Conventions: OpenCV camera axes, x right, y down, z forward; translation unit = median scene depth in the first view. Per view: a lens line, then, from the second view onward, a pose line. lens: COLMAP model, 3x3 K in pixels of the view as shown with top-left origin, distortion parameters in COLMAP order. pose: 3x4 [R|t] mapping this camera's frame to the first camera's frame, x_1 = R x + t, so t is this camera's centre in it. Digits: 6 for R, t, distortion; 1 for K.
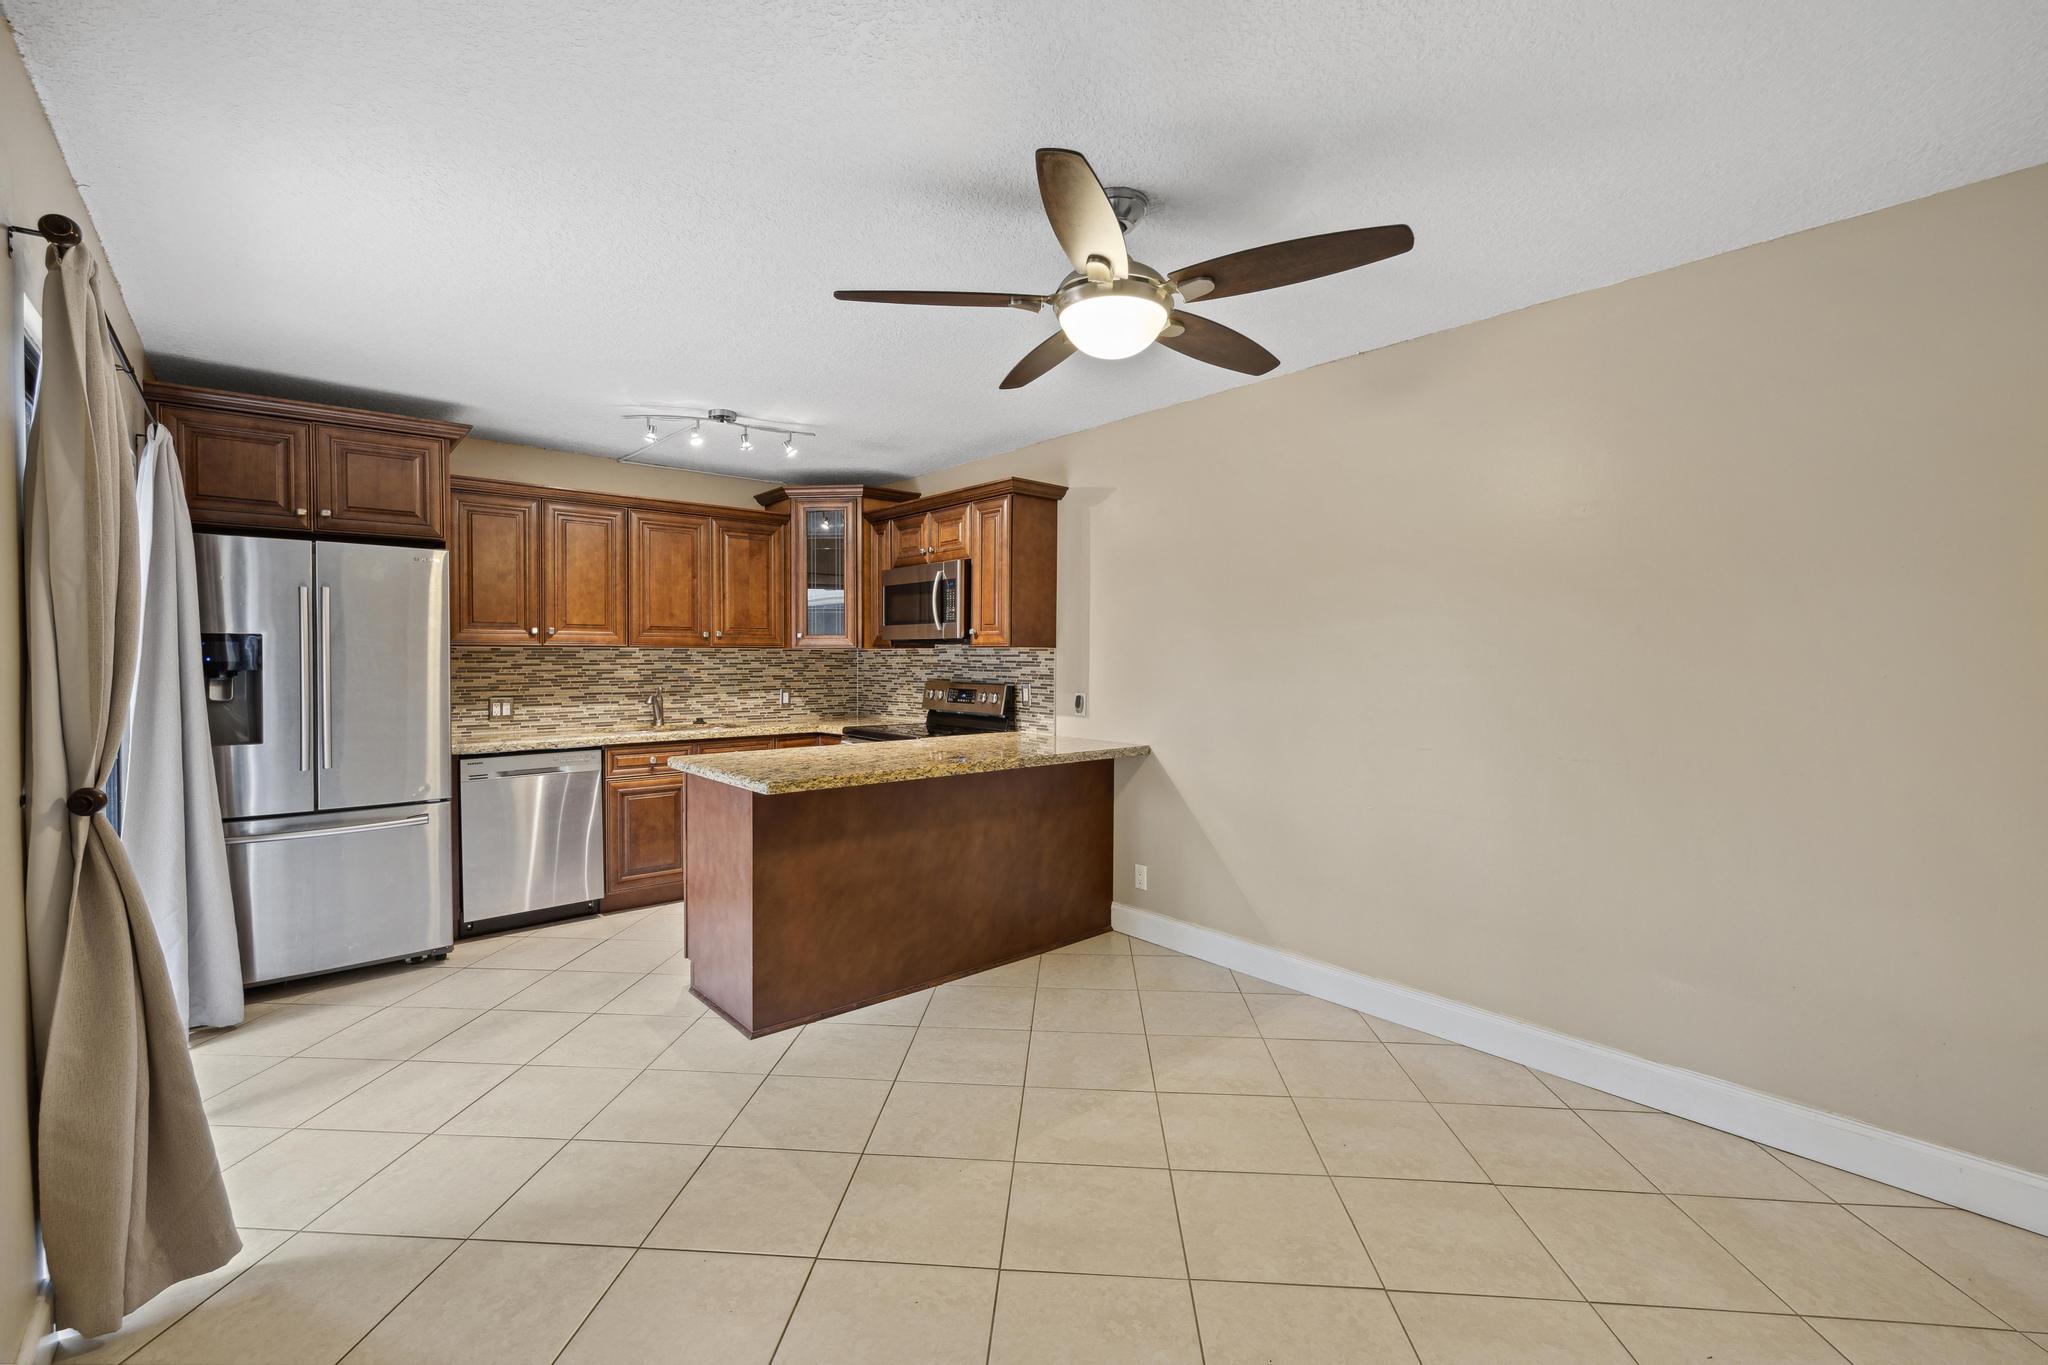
lens RADIAL K [[862.0, 0, 1006.6], [0, 862.0, 673.3], [0, 0, 1]] dist [0.003931, -0.000390]
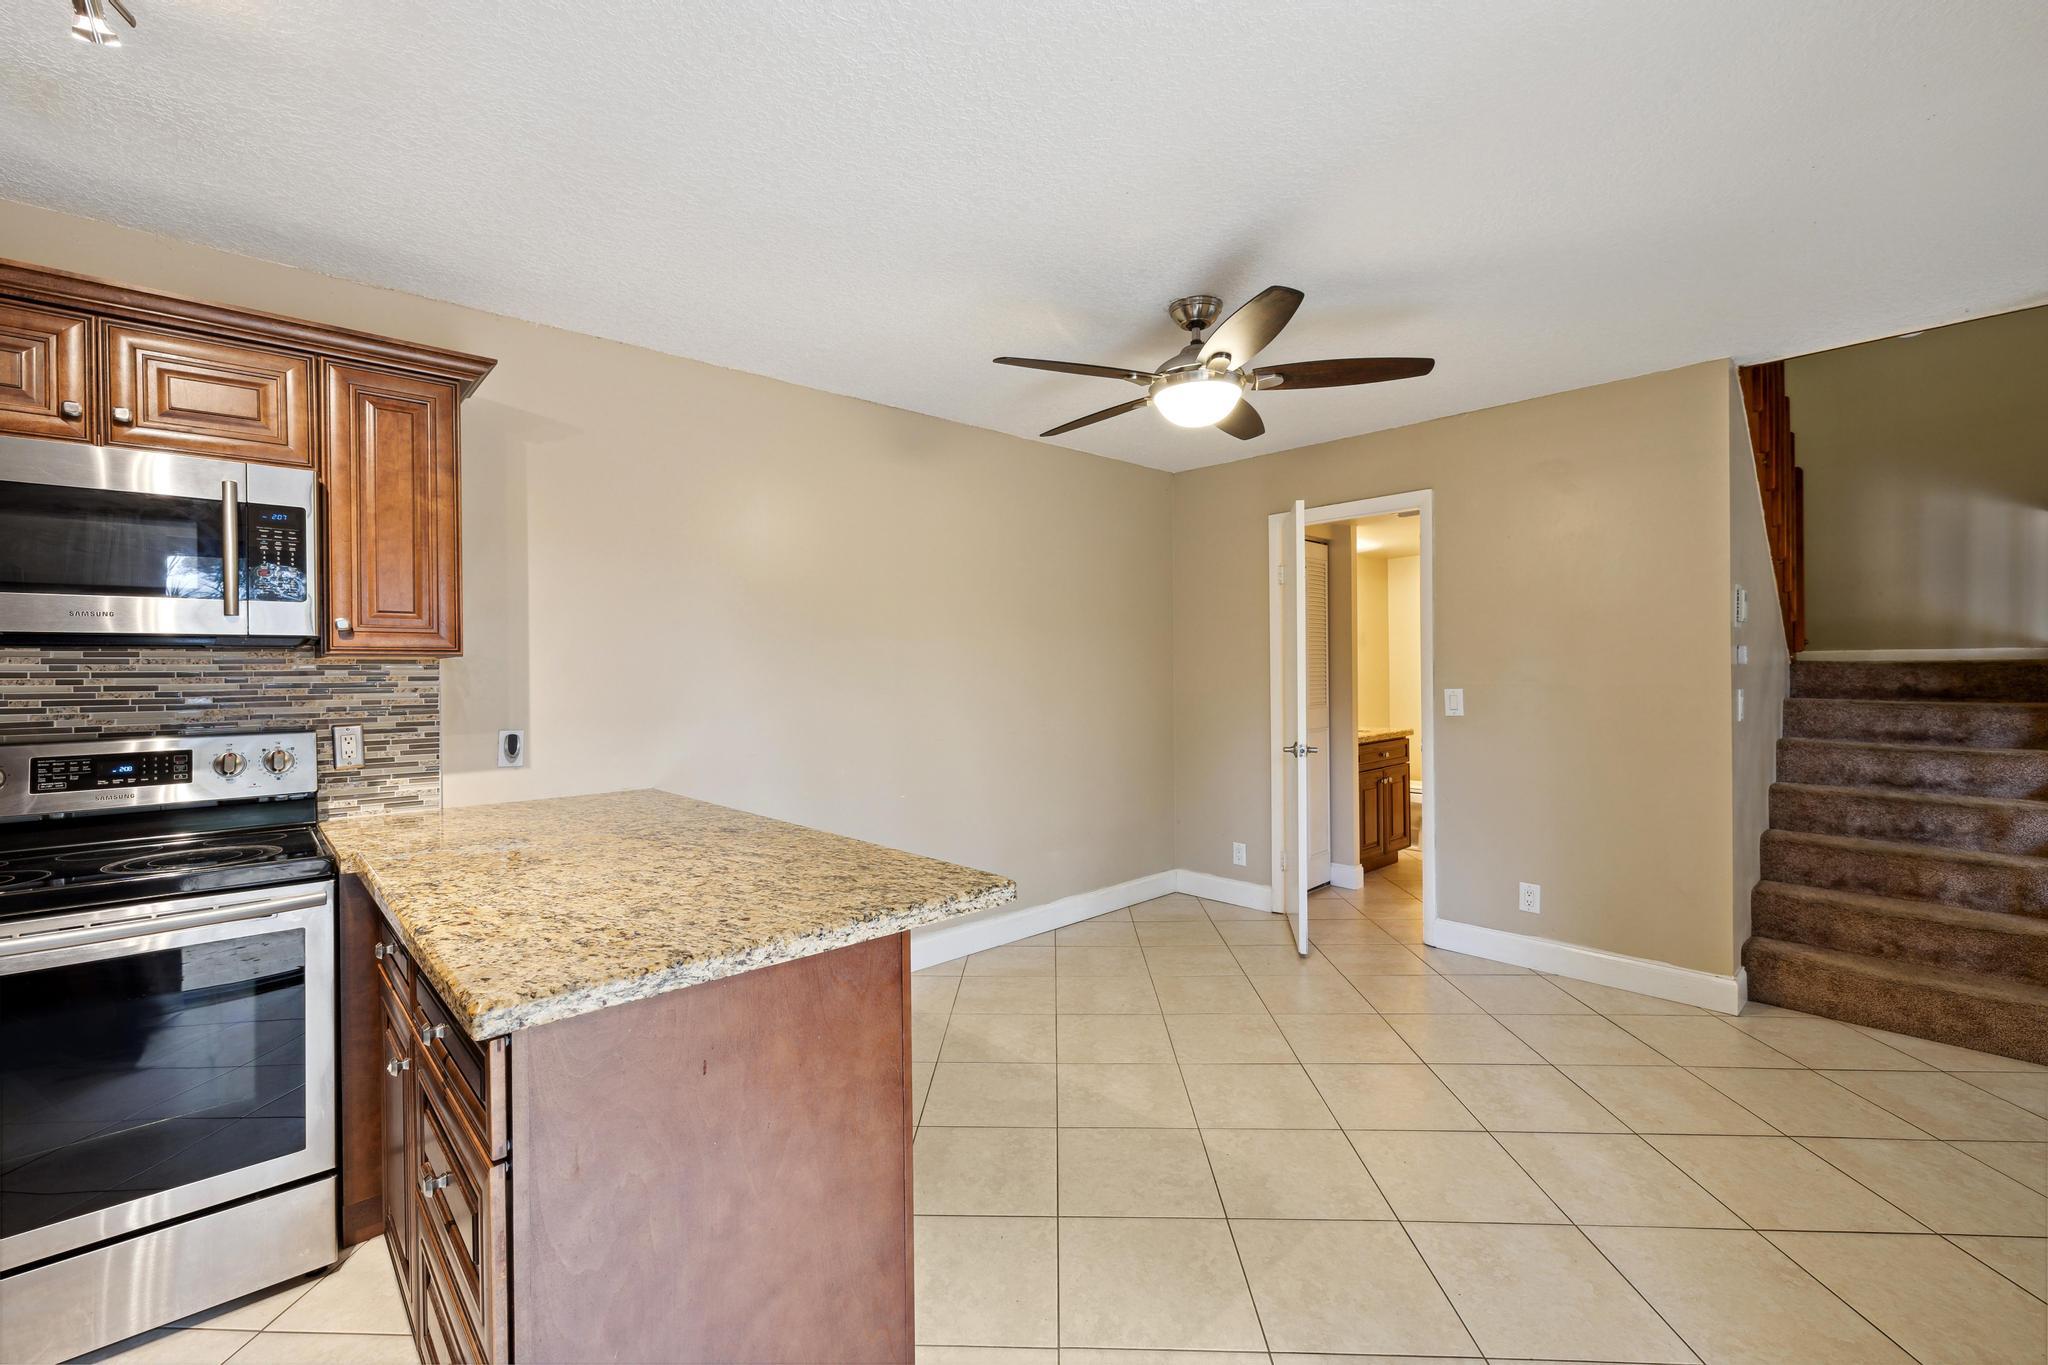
lens RADIAL K [[862.0, 0, 1015.8], [0, 862.0, 667.5], [0, 0, 1]] dist [0.003931, -0.000390]
pose [[-0.035585, -0.001704, 0.999365, -0.528492], [0.031678, 0.999494, 0.002832, -0.012490], [-0.998864, 0.031759, -0.035513, 0.618263]]
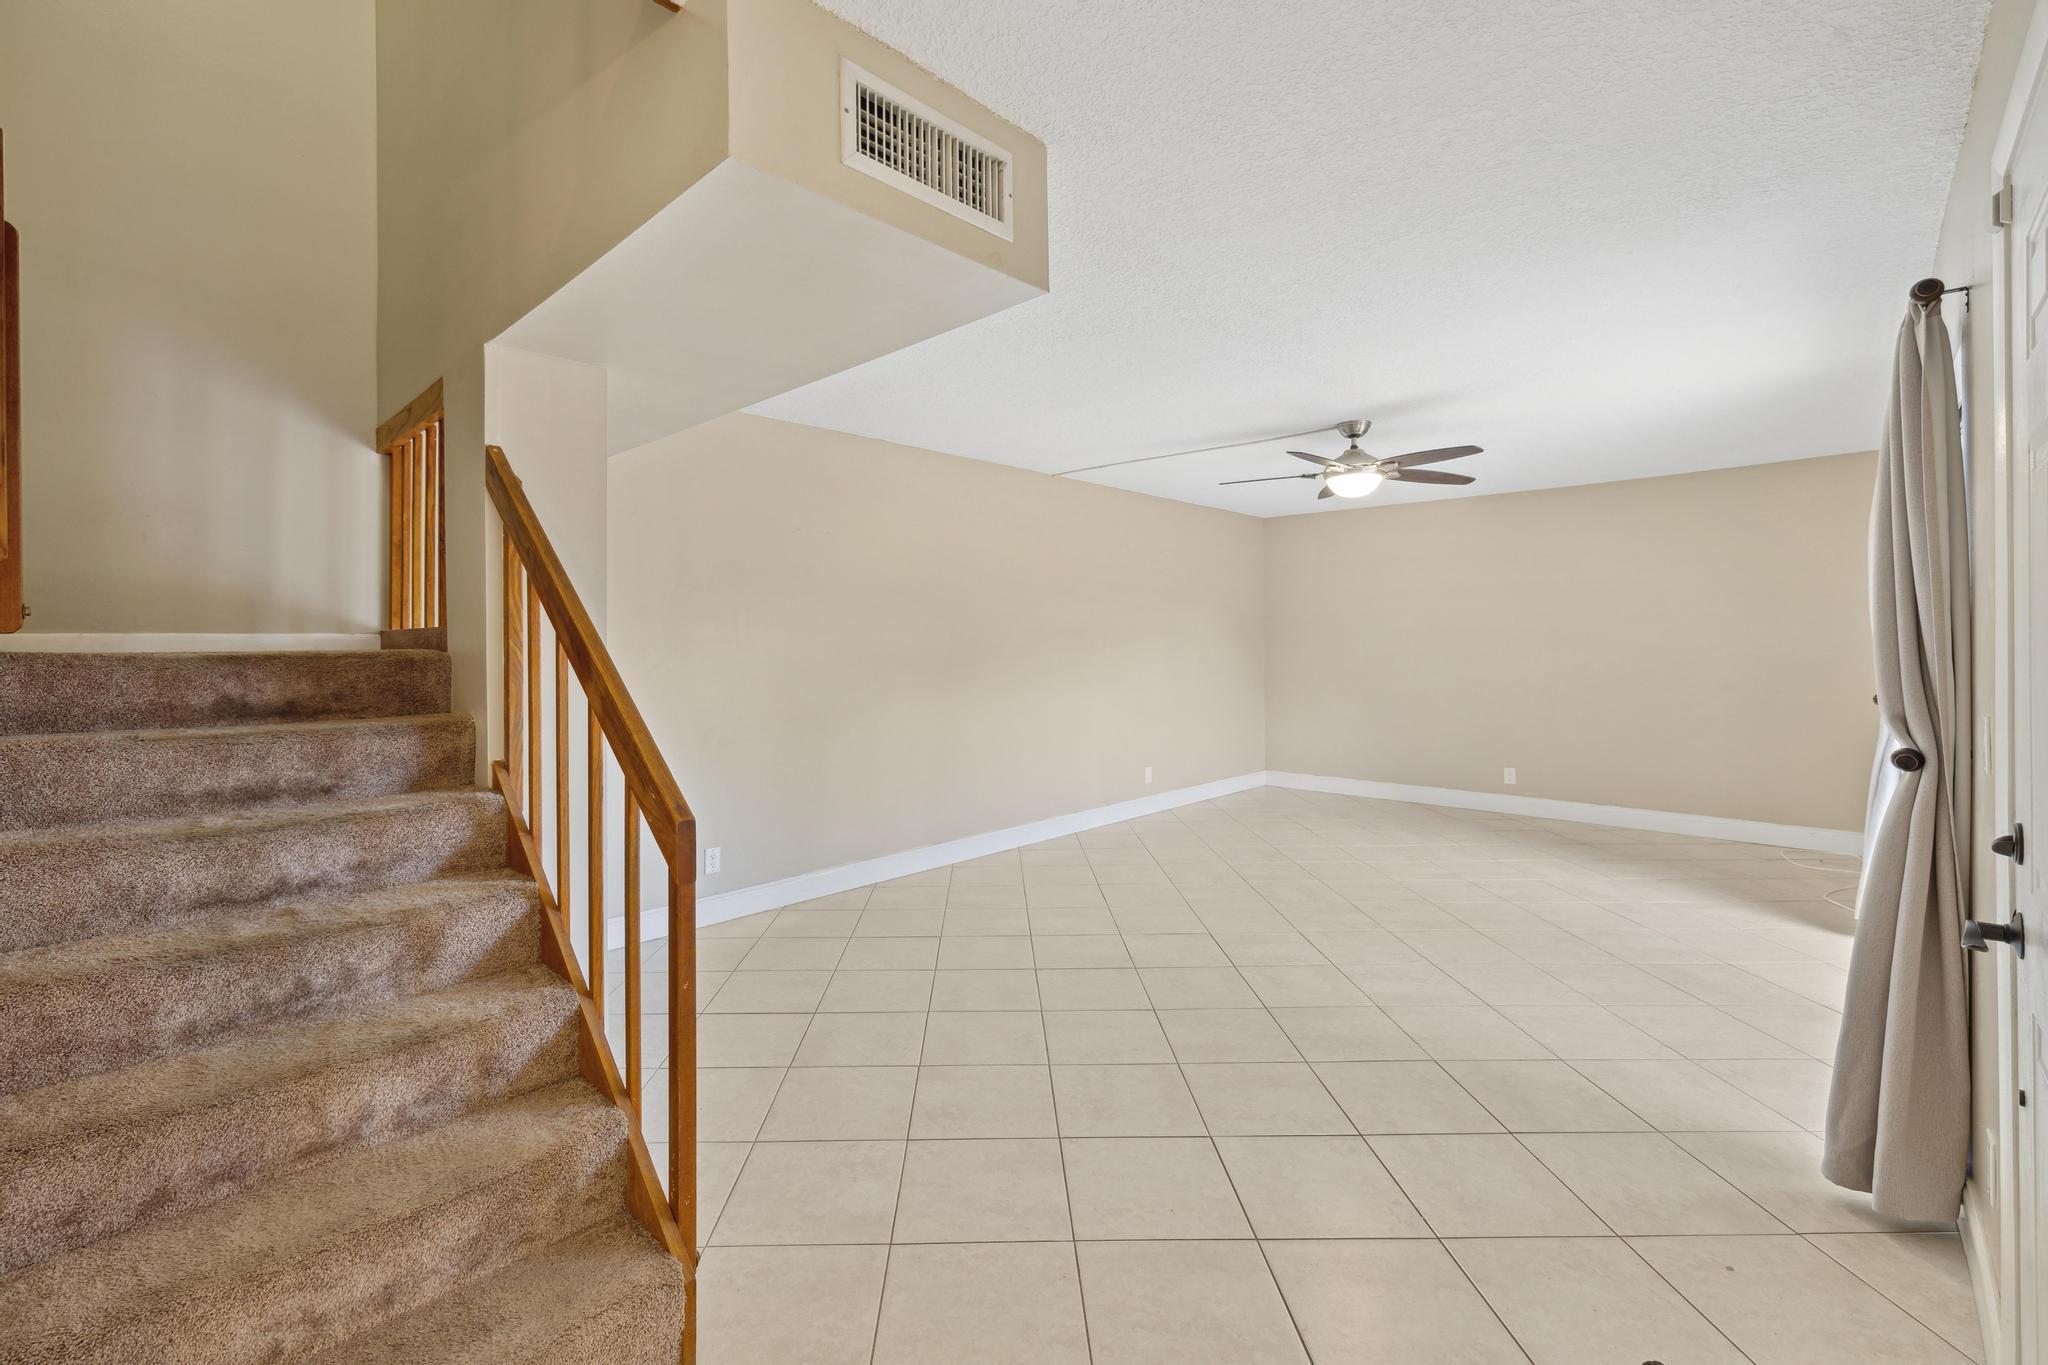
lens RADIAL K [[862.0, 0, 994.2], [0, 862.0, 648.6], [0, 0, 1]] dist [0.003931, -0.000390]
pose [[-0.995415, 0.001972, -0.095628, -0.060909], [-0.000560, 0.999650, 0.026434, -0.003487], [0.095647, 0.026366, -0.995066, 0.202585]]
